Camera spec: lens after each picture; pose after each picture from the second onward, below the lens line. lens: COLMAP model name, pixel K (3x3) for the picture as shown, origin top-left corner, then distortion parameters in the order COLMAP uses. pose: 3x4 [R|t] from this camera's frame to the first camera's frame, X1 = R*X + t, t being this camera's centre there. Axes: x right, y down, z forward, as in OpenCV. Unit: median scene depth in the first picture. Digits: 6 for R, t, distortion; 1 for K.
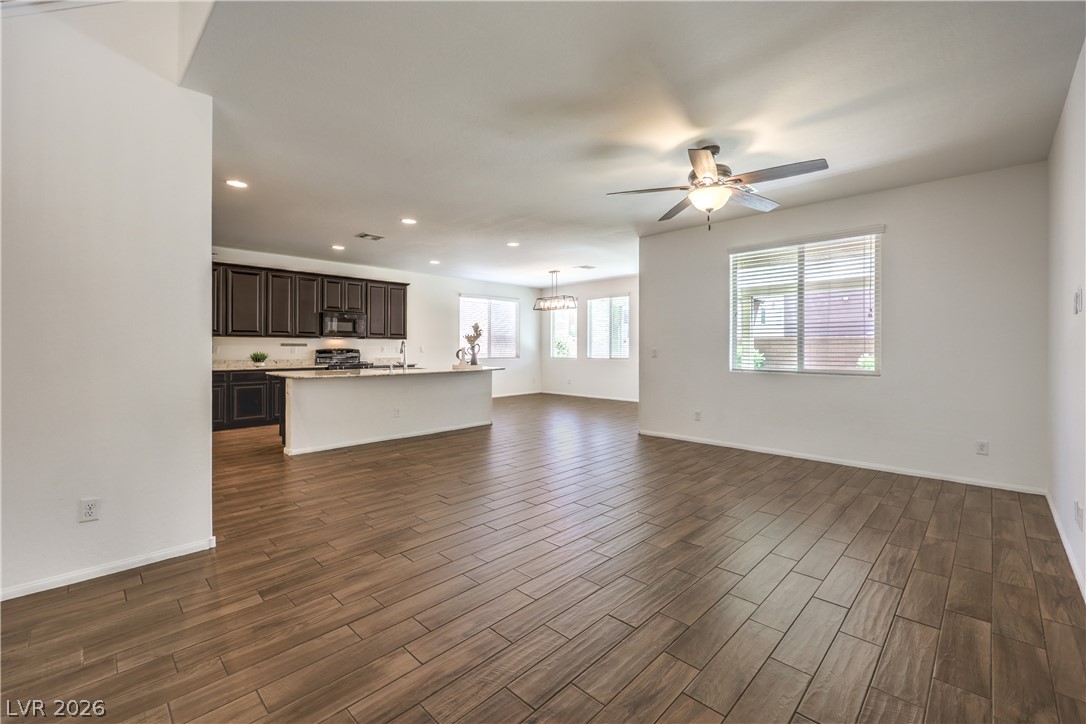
lens RADIAL K [[454.7, 0, 545.2], [0, 454.7, 346.0], [0, 0, 1]] dist [-0.000986, -0.000044]
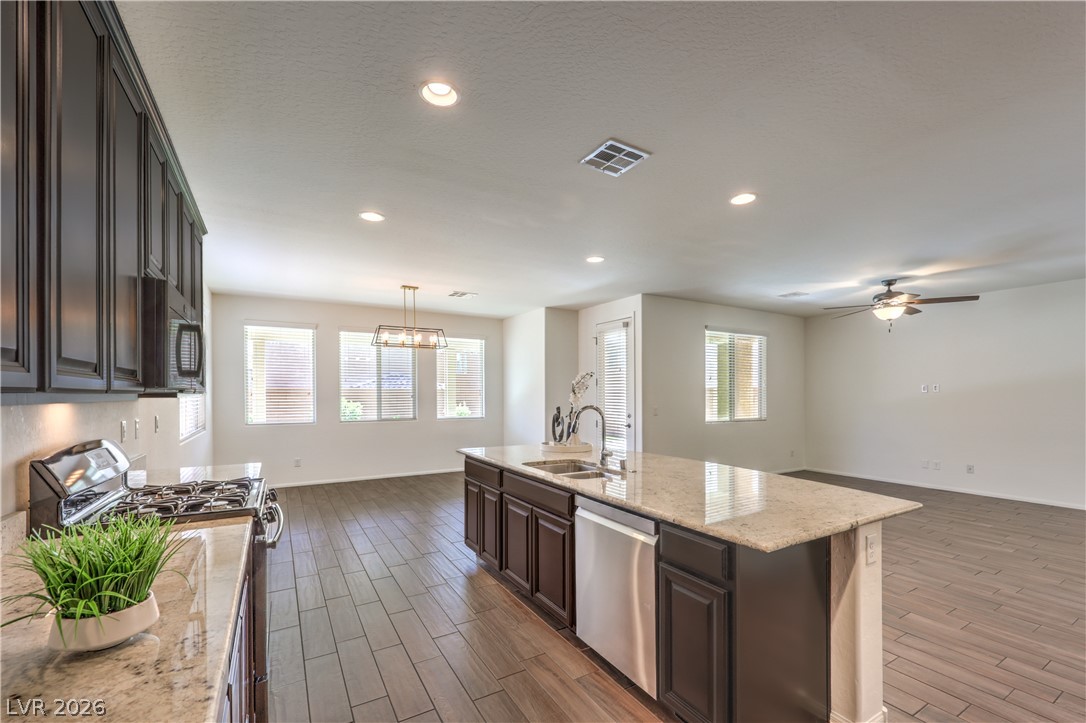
lens RADIAL K [[453.1, 0, 551.8], [0, 453.1, 396.5], [0, 0, 1]] dist [-0.000118, -0.000135]
pose [[0.246608, -0.006245, 0.969095, -0.654166], [-0.000064, 0.999979, 0.006460, -0.019917], [-0.969115, -0.001656, 0.246603, 0.792738]]
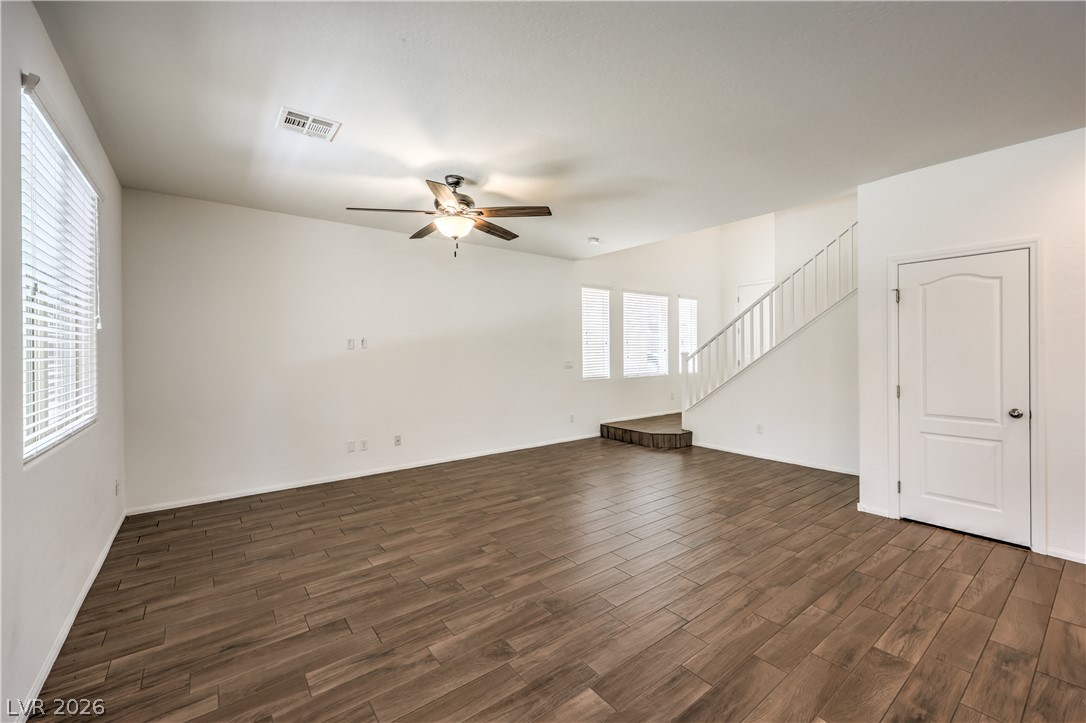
lens RADIAL K [[445.6, 0, 570.4], [0, 445.6, 352.5], [0, 0, 1]] dist [0.009663, -0.000012]
pose [[-0.993912, 0.000729, 0.110172, -0.006116], [0.000873, 0.999999, 0.001252, -0.017037], [-0.110171, 0.001341, -0.993912, 0.900839]]
